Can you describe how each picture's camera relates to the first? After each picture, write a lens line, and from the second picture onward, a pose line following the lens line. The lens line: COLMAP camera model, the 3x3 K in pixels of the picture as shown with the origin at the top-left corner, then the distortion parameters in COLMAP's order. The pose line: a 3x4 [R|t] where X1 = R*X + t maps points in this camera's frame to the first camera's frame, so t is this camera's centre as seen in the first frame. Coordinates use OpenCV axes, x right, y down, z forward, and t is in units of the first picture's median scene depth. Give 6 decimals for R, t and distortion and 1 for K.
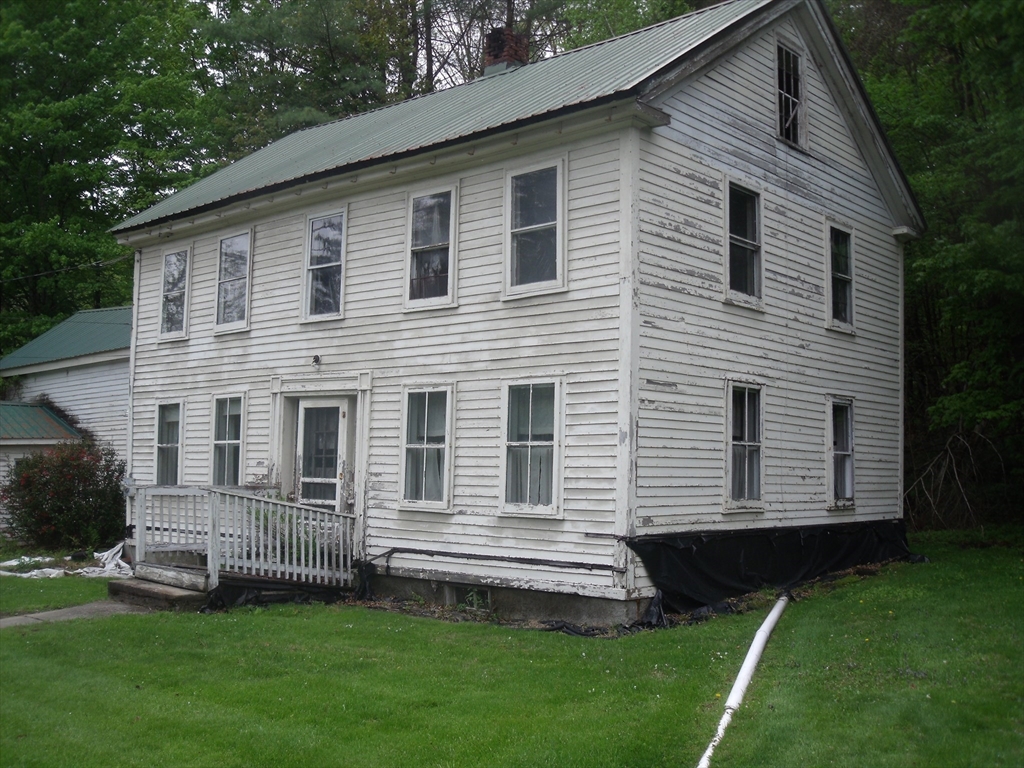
lens RADIAL K [[1076.4, 0, 511.7], [0, 1076.4, 385.9], [0, 0, 1]] dist [-0.004641, 0.000000]
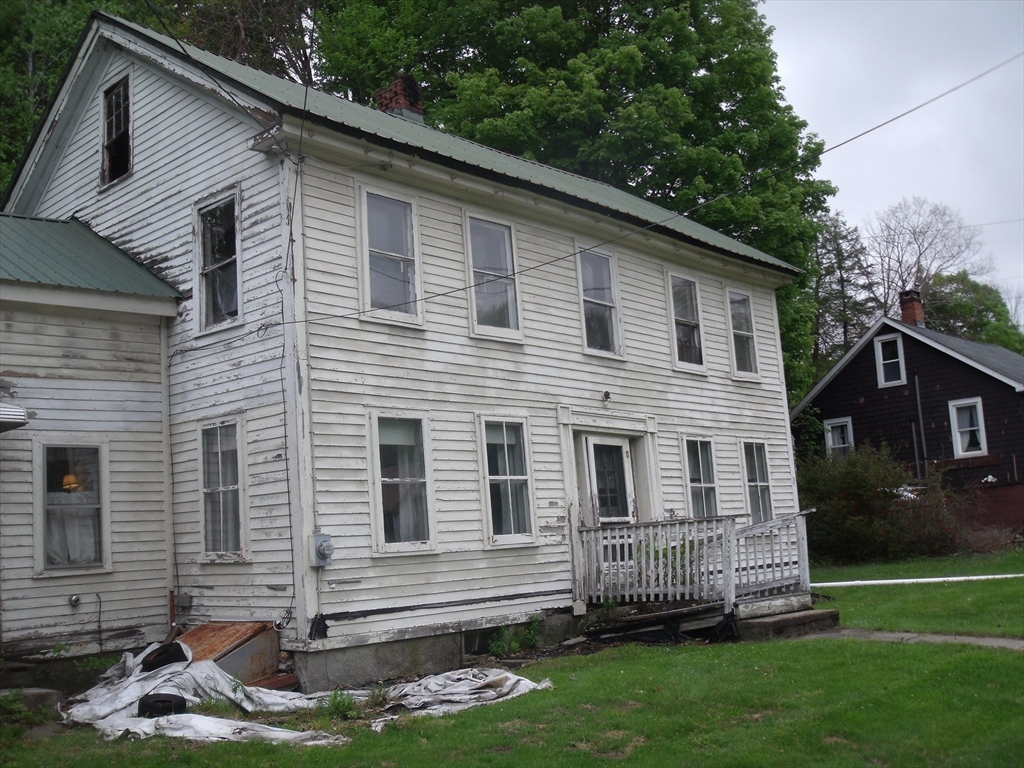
lens RADIAL K [[1013.7, 0, 511.6], [0, 1013.7, 382.6], [0, 0, 1]] dist [-0.007600, 0.000000]
pose [[0.019004, 0.121125, 0.992455, -1.097640], [-0.044840, 0.991739, -0.120179, 0.078305], [-0.998813, -0.042218, 0.024278, 1.064057]]
